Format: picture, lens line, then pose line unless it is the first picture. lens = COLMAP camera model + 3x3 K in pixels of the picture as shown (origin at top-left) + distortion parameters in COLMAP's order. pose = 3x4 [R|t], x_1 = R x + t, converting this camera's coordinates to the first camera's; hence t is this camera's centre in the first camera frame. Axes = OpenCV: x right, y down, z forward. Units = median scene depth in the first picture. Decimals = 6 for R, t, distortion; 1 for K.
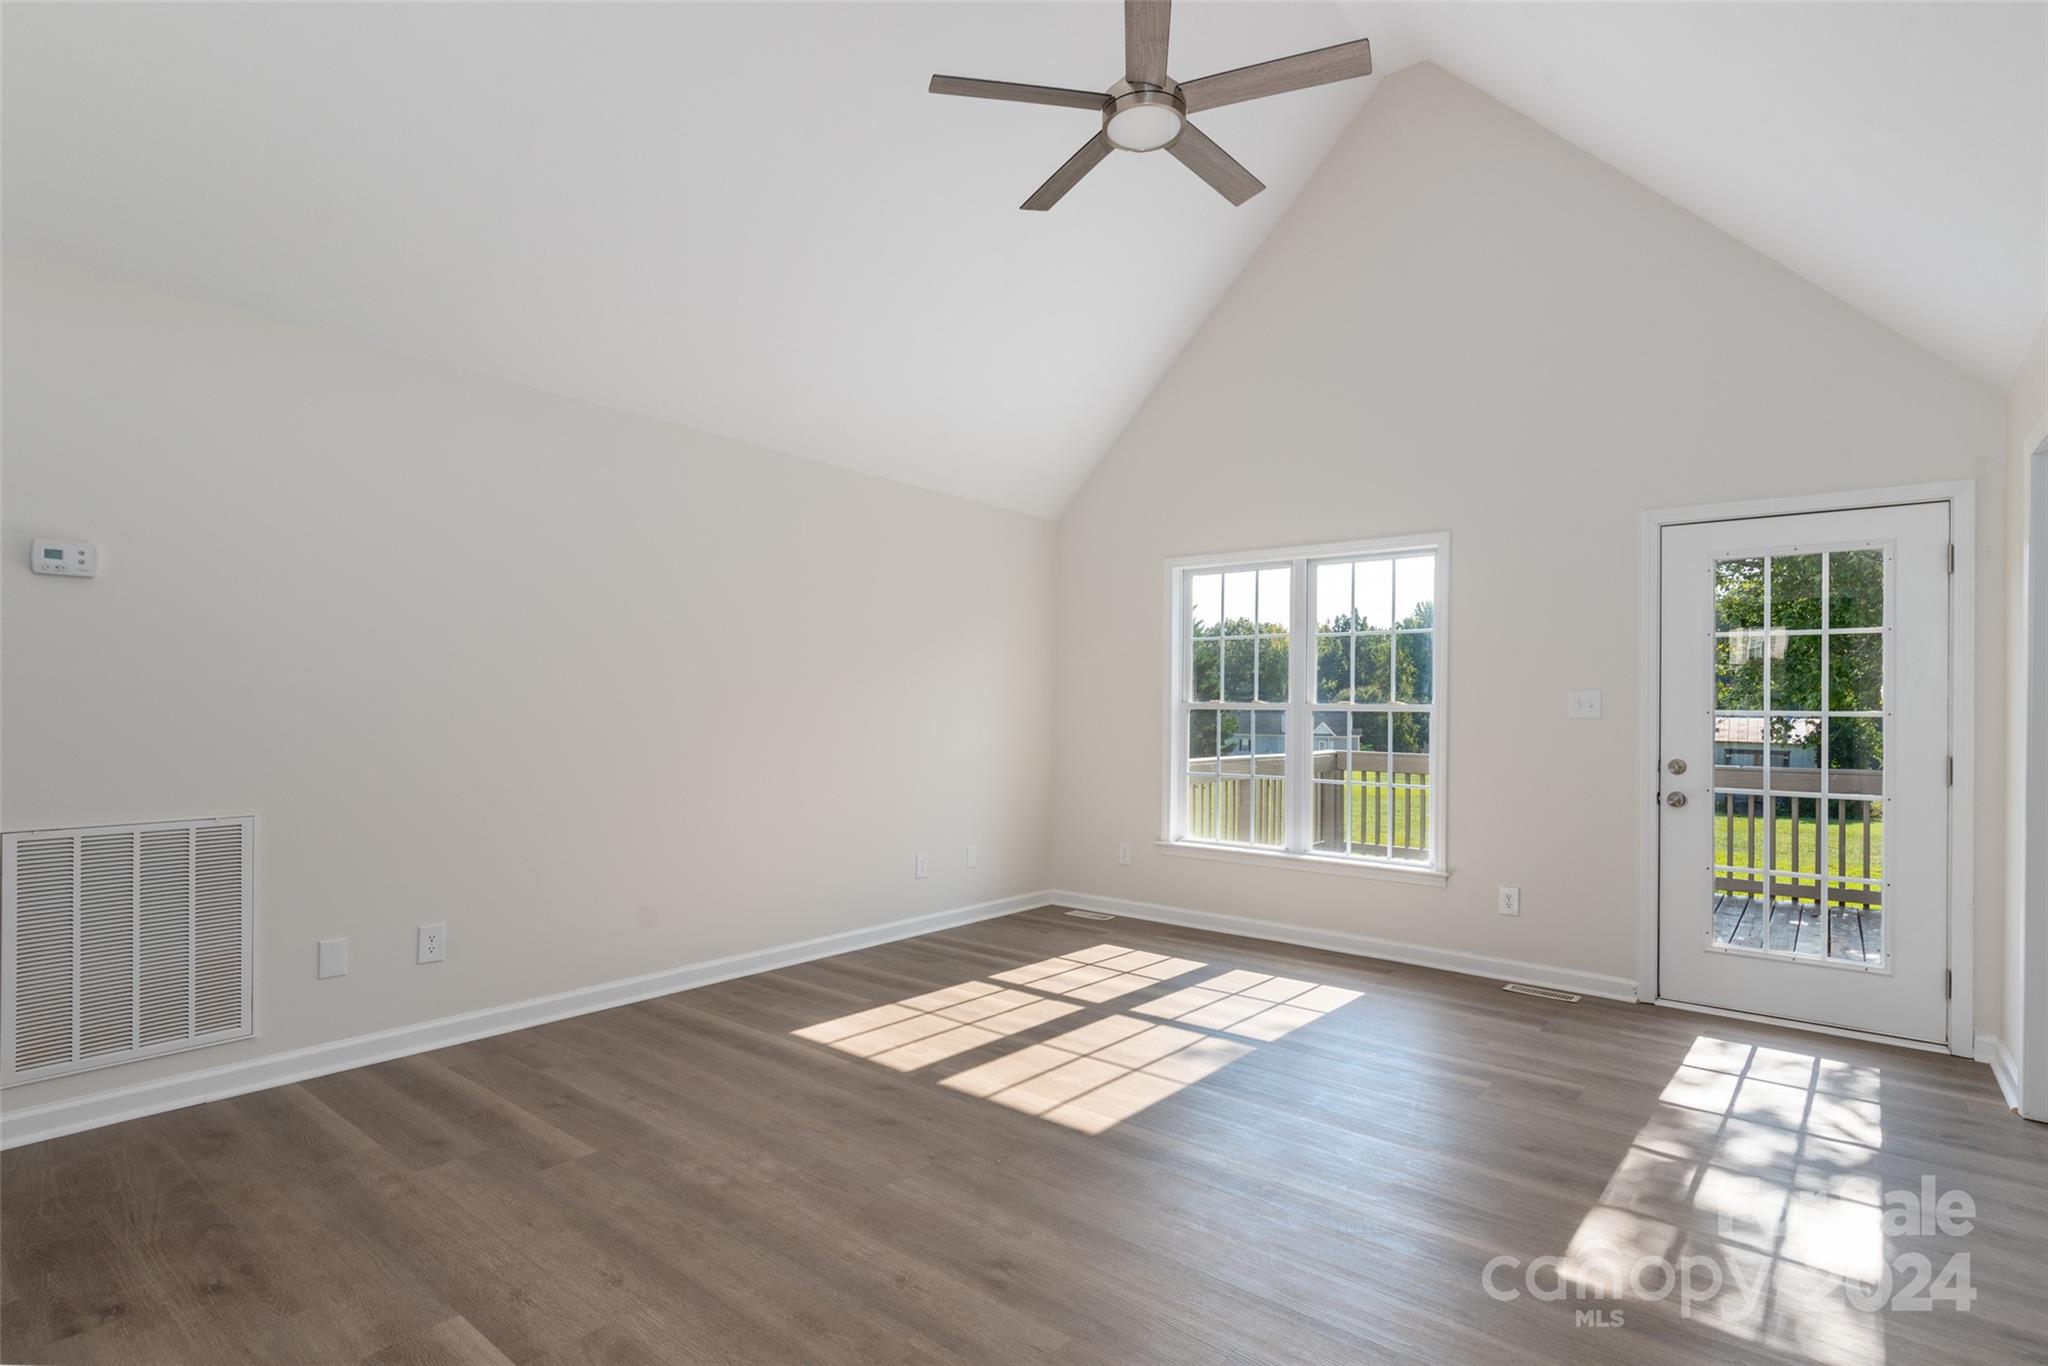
lens RADIAL K [[1026.0, 0, 1024.1], [0, 1026.0, 705.5], [0, 0, 1]] dist [-0.002587, 0.001126]
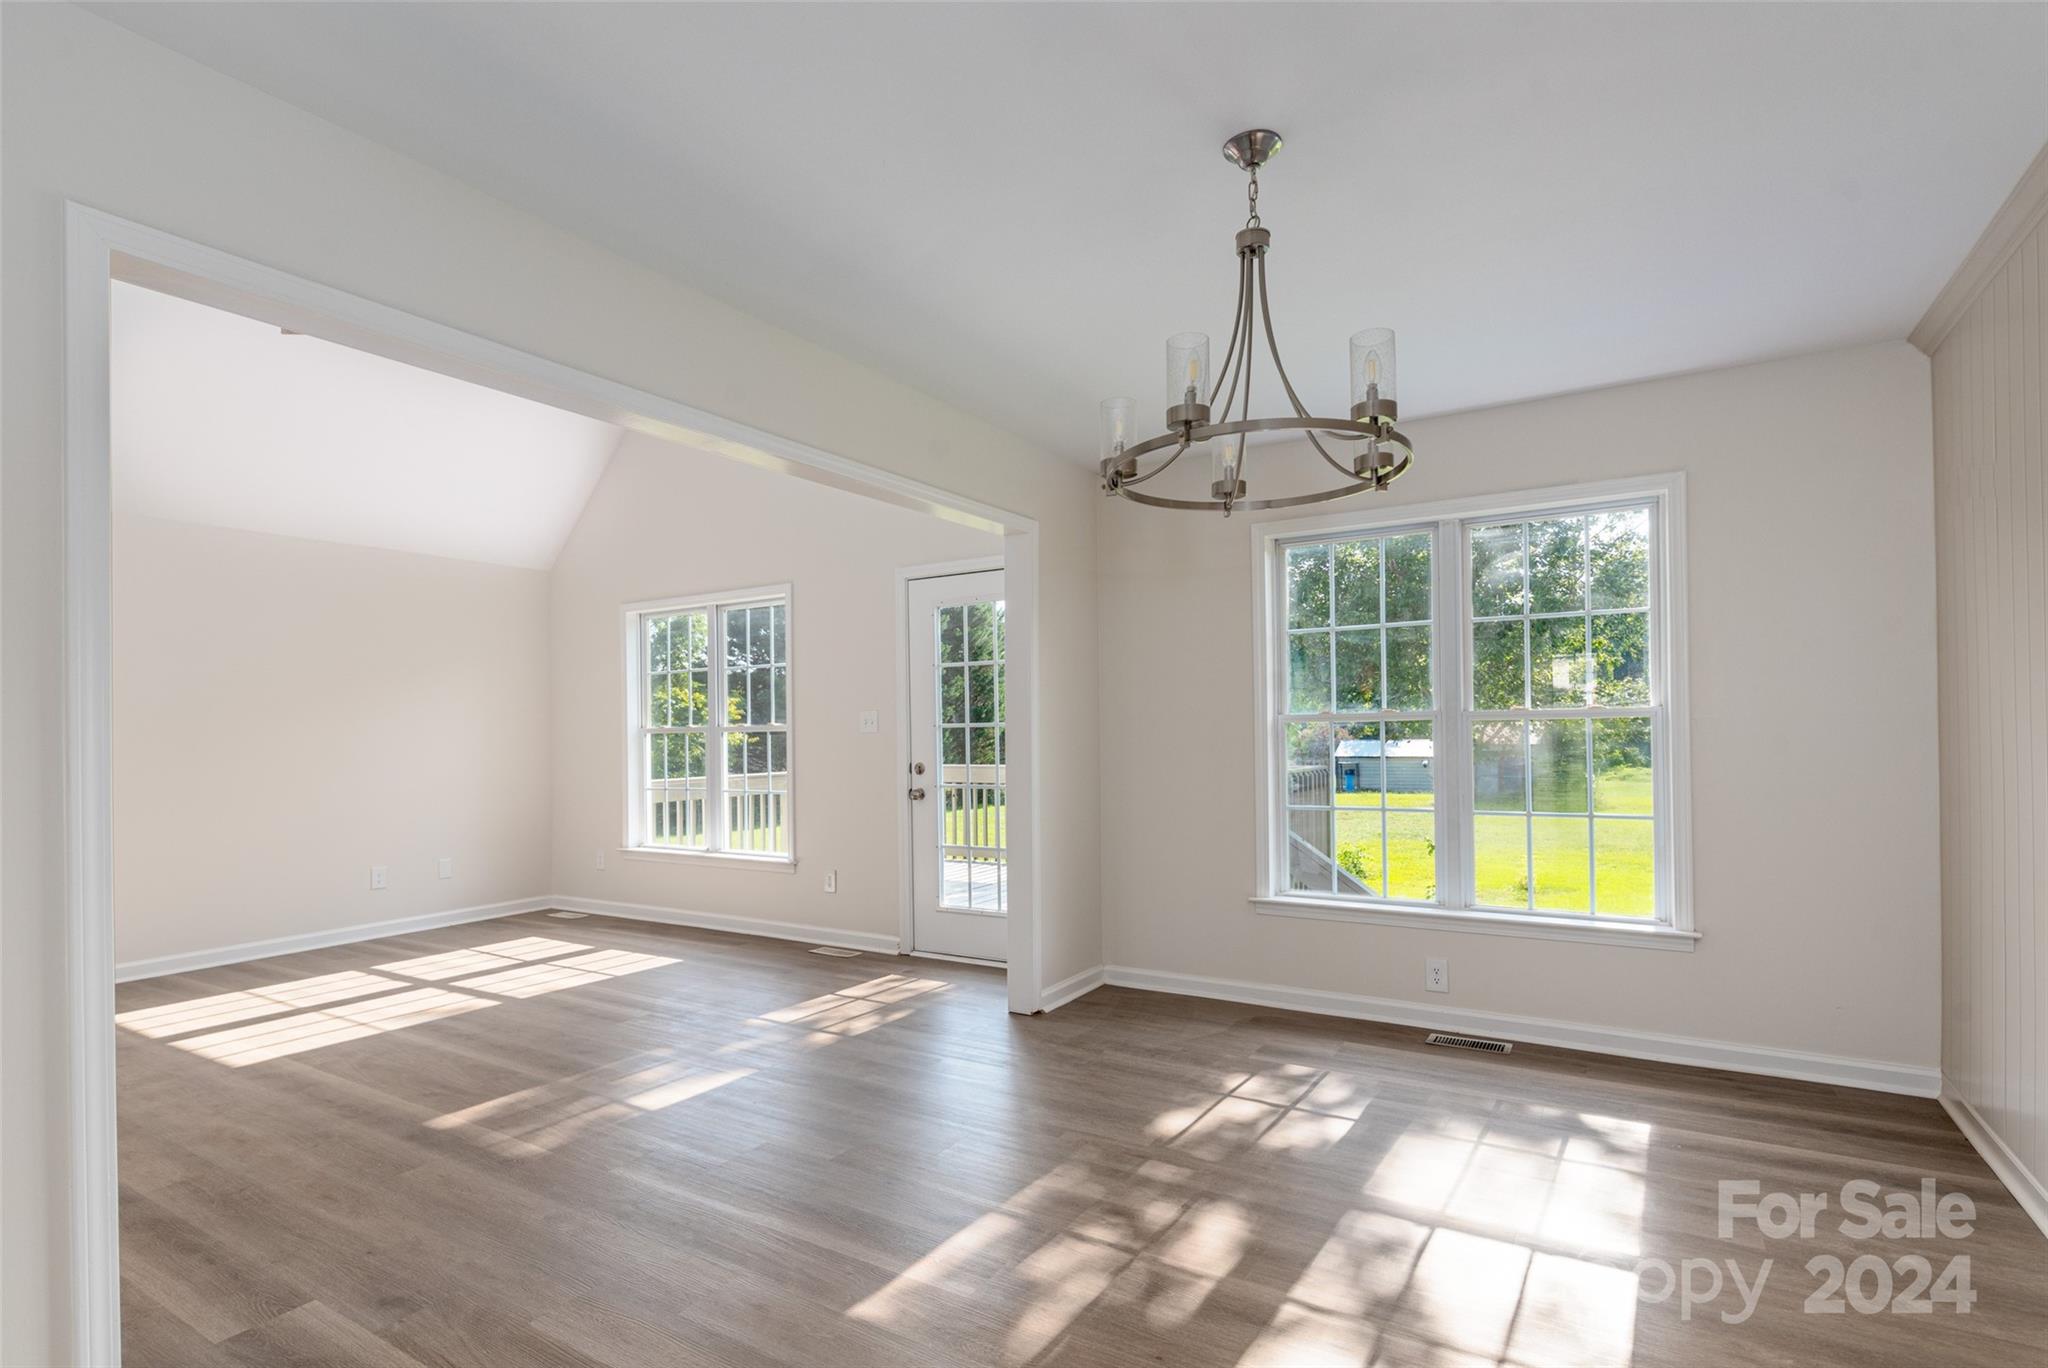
lens RADIAL K [[1026.0, 0, 1054.2], [0, 1026.0, 710.1], [0, 0, 1]] dist [-0.002587, 0.001126]
pose [[0.990497, -0.029231, 0.134393, 0.618652], [0.030512, 0.999506, -0.007483, 0.000329], [-0.134108, 0.011513, 0.990900, -0.294123]]
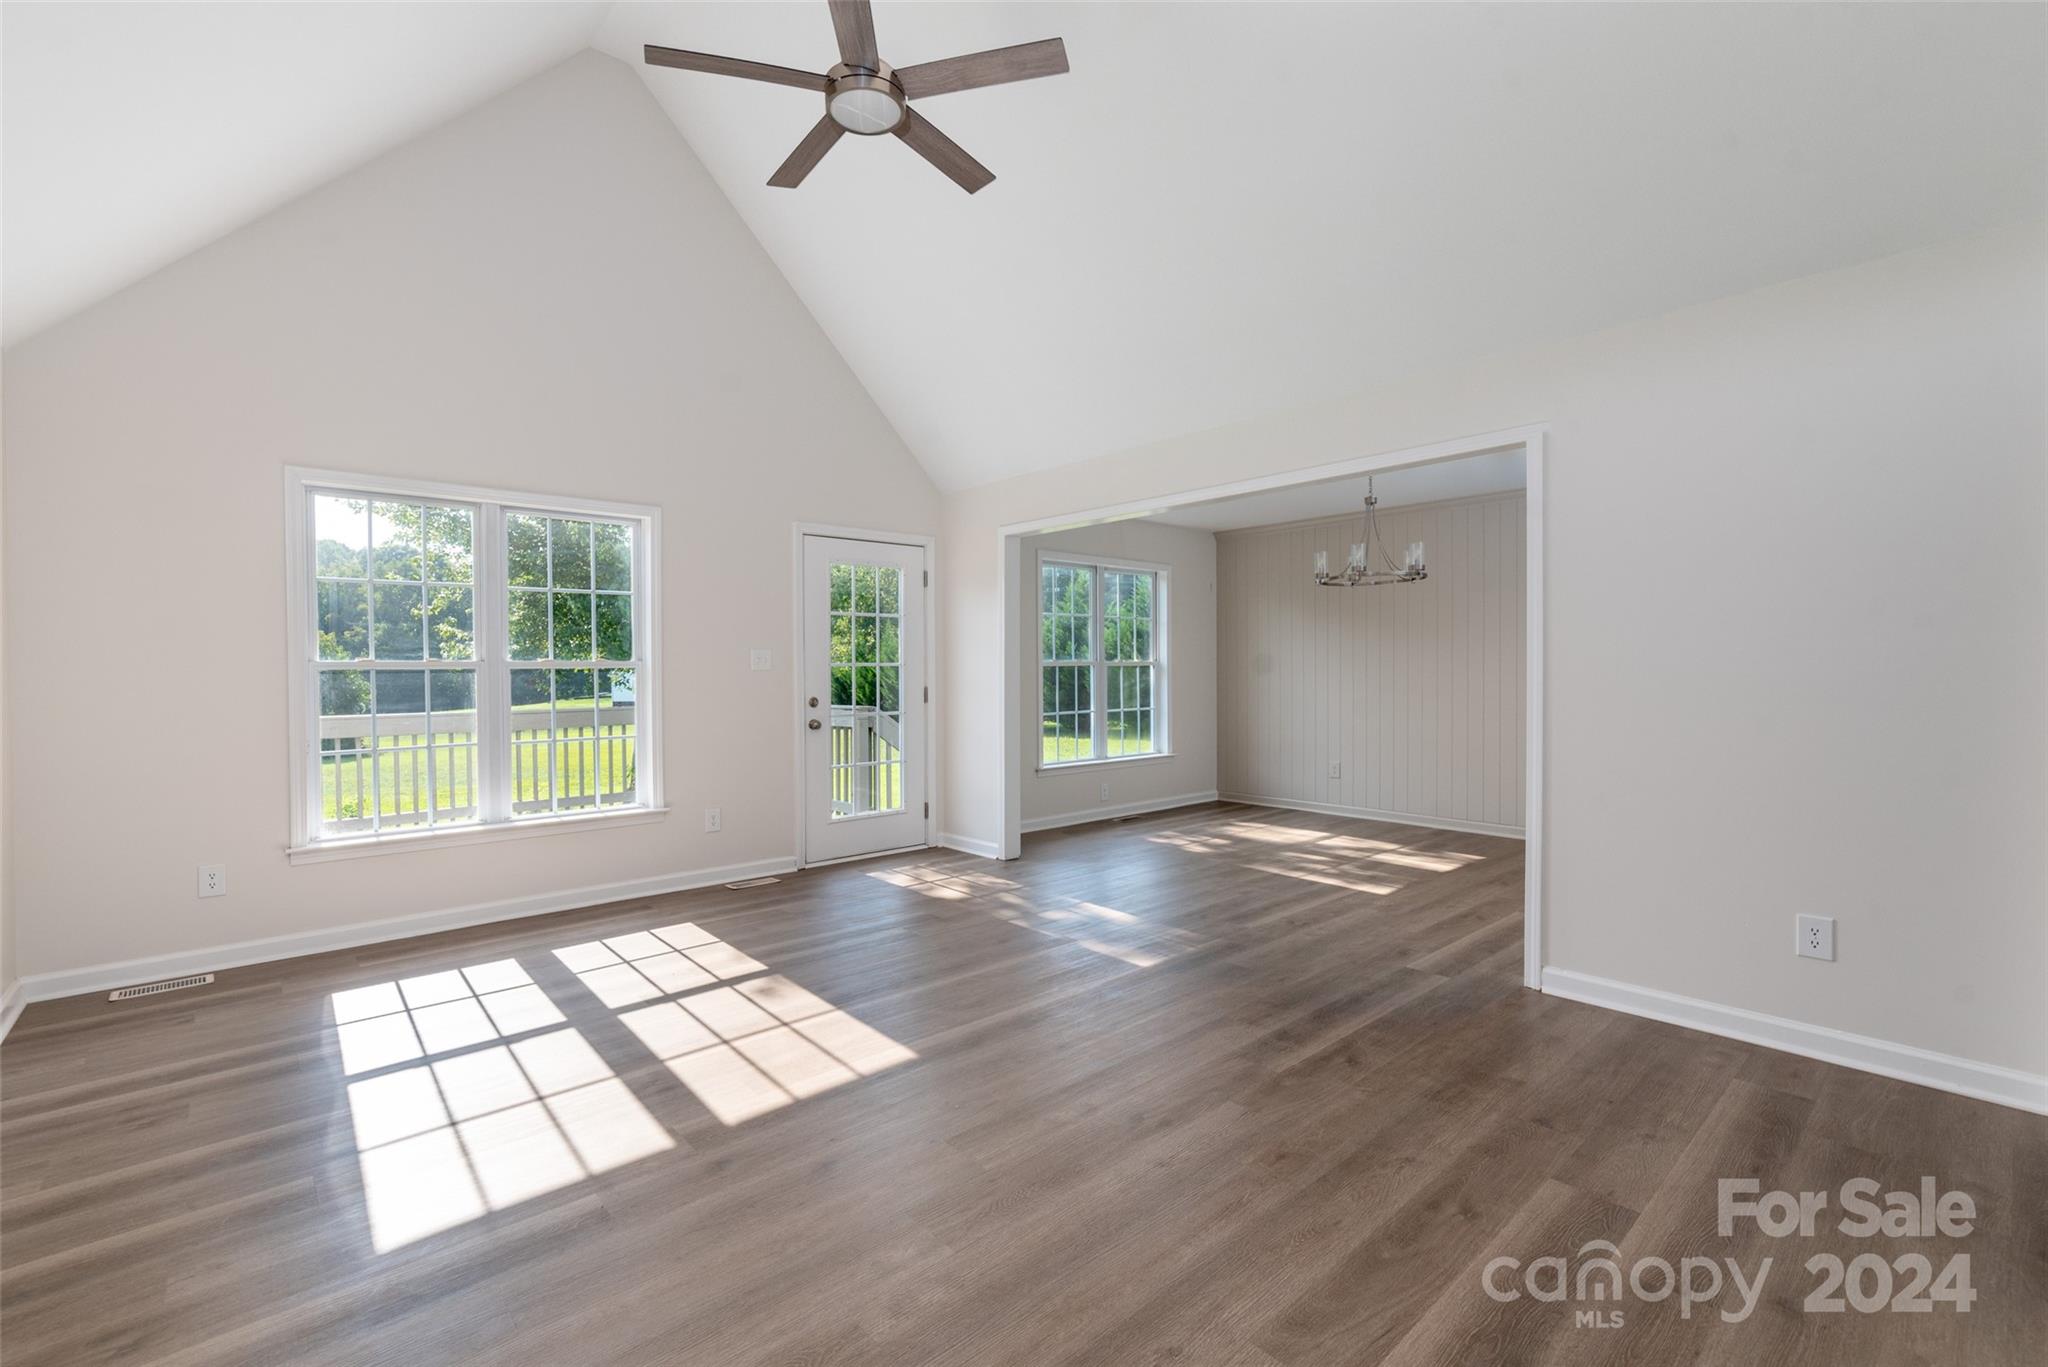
lens RADIAL K [[880.7, 0, 1027.3], [0, 880.7, 667.3], [0, 0, 1]] dist [0.017937, 0.000408]
pose [[0.157159, -0.010255, 0.987520, -0.543479], [0.006645, 0.999934, 0.009327, -0.000002], [-0.987551, 0.005096, 0.157217, 0.487662]]
